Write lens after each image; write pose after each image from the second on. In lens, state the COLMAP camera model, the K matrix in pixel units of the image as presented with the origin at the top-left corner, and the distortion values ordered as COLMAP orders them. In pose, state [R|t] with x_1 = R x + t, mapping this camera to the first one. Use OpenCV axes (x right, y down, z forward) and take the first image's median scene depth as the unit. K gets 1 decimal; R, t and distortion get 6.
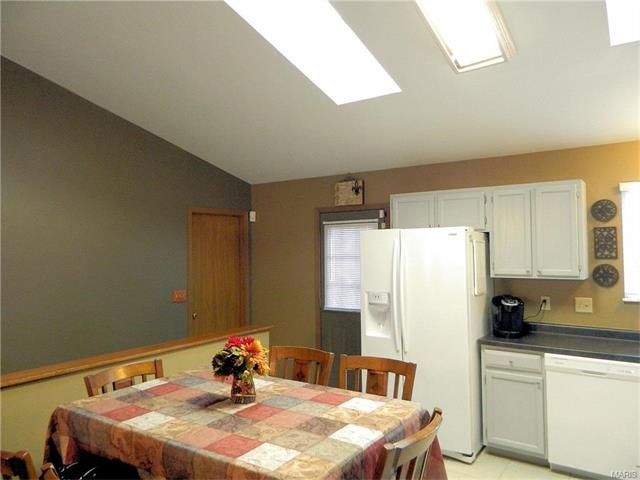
lens RADIAL K [[486.0, 0, 320.7], [0, 486.0, 237.3], [0, 0, 1]] dist [0.036392, -0.021173]
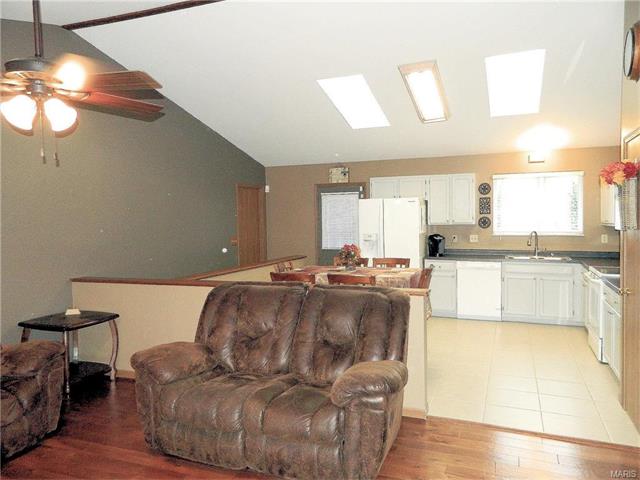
lens RADIAL K [[486.0, 0, 321.5], [0, 486.0, 235.6], [0, 0, 1]] dist [0.036392, -0.021173]
pose [[0.977443, -0.014009, 0.210735, -0.460271], [0.000691, 0.998004, 0.063141, 0.007542], [-0.211199, -0.061571, 0.975502, -0.751812]]
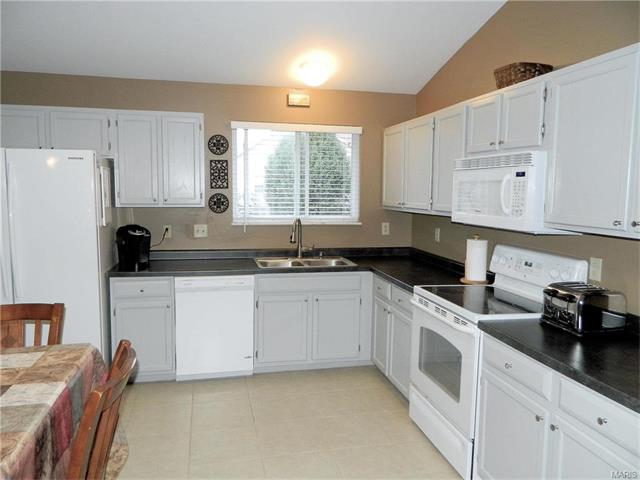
lens RADIAL K [[486.0, 0, 317.7], [0, 486.0, 235.9], [0, 0, 1]] dist [0.036392, -0.021173]
pose [[0.685864, -0.057206, 0.725478, -0.080388], [-0.033190, 0.993409, 0.109711, 0.022393], [-0.726973, -0.099326, 0.679445, 0.069660]]
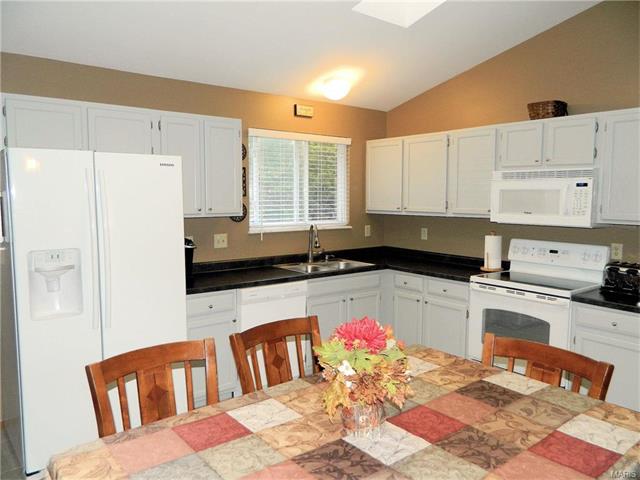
lens RADIAL K [[486.0, 0, 319.1], [0, 486.0, 236.4], [0, 0, 1]] dist [0.036392, -0.021173]
pose [[0.296746, -0.076918, 0.951854, -0.409449], [-0.028994, 0.995566, 0.089490, 0.030696], [-0.954516, -0.054154, 0.293200, 0.513060]]
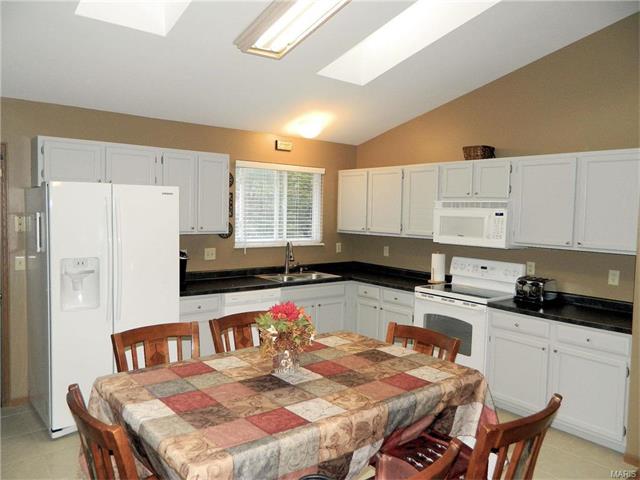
lens RADIAL K [[486.0, 0, 318.2], [0, 486.0, 238.7], [0, 0, 1]] dist [0.036392, -0.021173]
pose [[0.293203, -0.045288, 0.954977, -0.594653], [-0.047911, 0.996926, 0.061987, 0.009540], [-0.954849, -0.063929, 0.290132, 0.391660]]
